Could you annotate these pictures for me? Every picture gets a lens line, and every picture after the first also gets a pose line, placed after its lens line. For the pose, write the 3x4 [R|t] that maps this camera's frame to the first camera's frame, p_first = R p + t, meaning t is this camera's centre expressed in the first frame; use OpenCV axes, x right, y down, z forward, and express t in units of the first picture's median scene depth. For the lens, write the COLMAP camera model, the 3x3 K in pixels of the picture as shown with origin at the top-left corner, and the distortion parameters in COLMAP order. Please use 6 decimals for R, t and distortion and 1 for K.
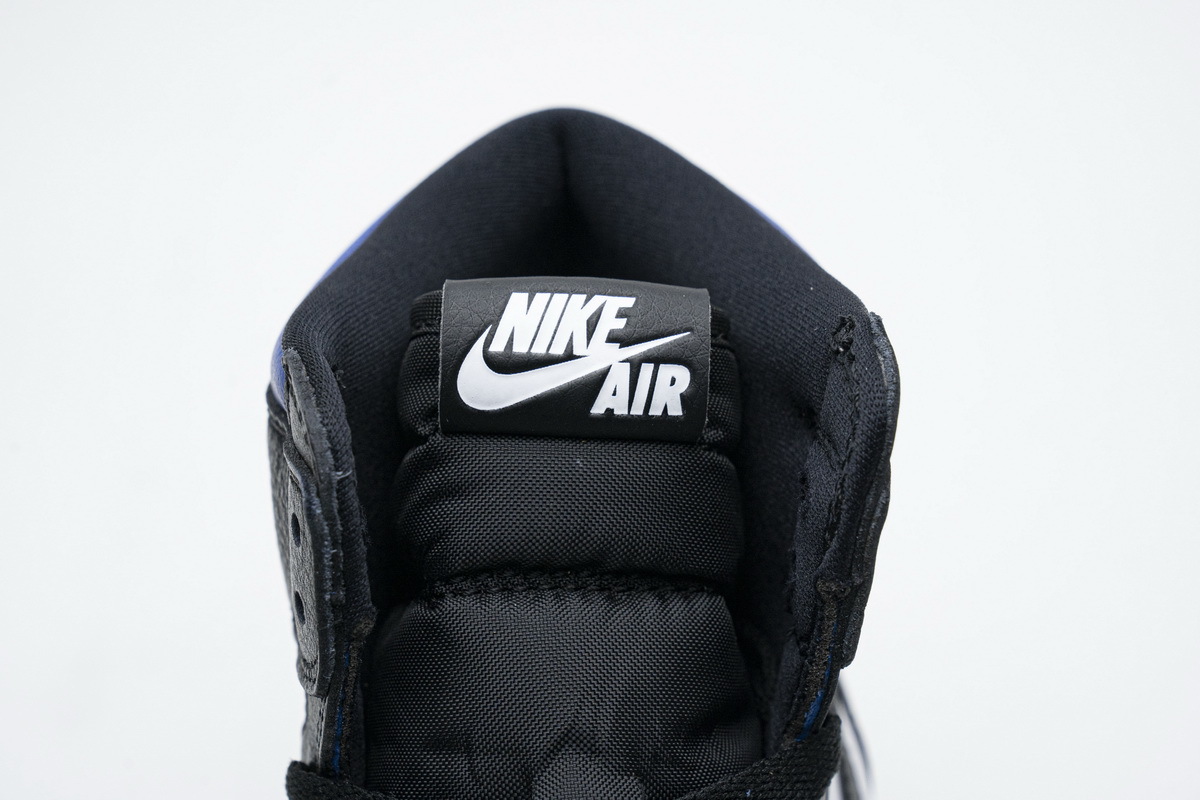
lens RADIAL K [[2346.3, 0, 573.5], [0, 2346.3, 401.9], [0, 0, 1]] dist [0.125072, 0.615495]
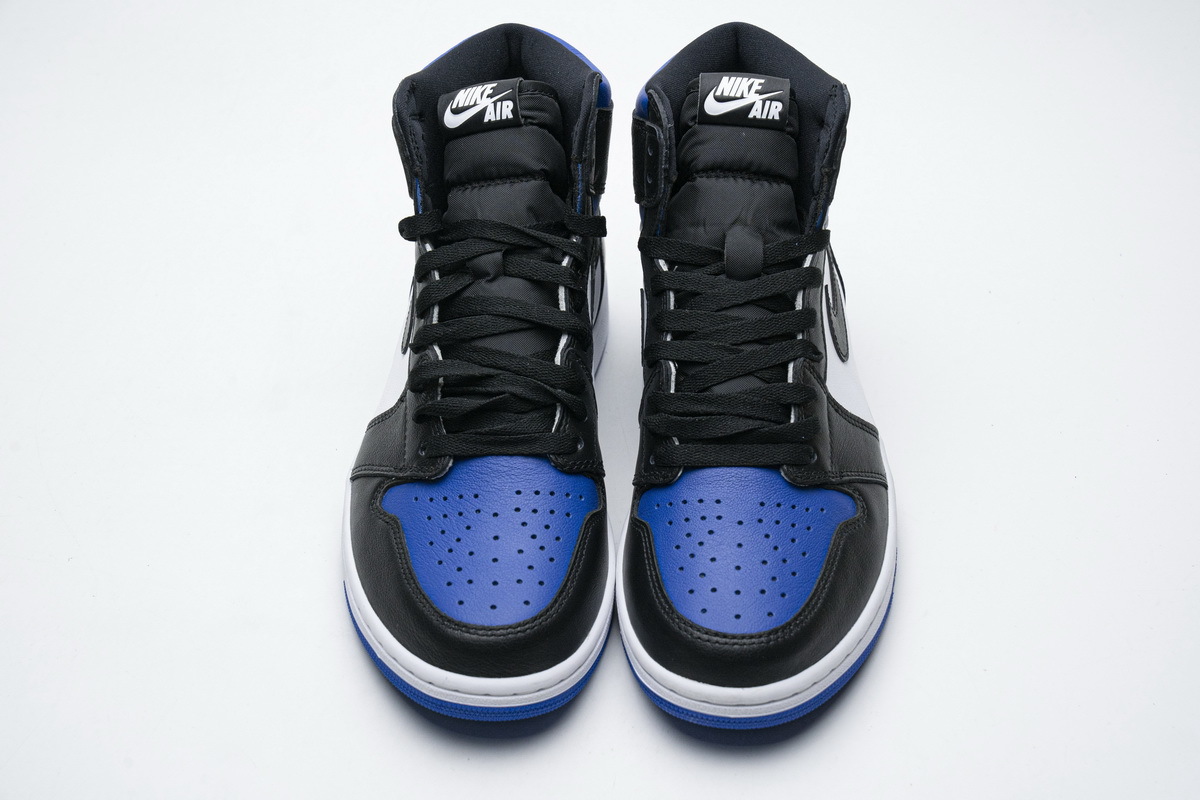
lens RADIAL K [[2346.3, 0, 573.5], [0, 2346.3, 401.9], [0, 0, 1]] dist [0.125072, 0.615495]
pose [[0.998787, 0.037093, -0.032382, -0.104636], [-0.038544, 0.998224, -0.045424, 0.511797], [0.030640, 0.046617, 0.998443, -1.982967]]
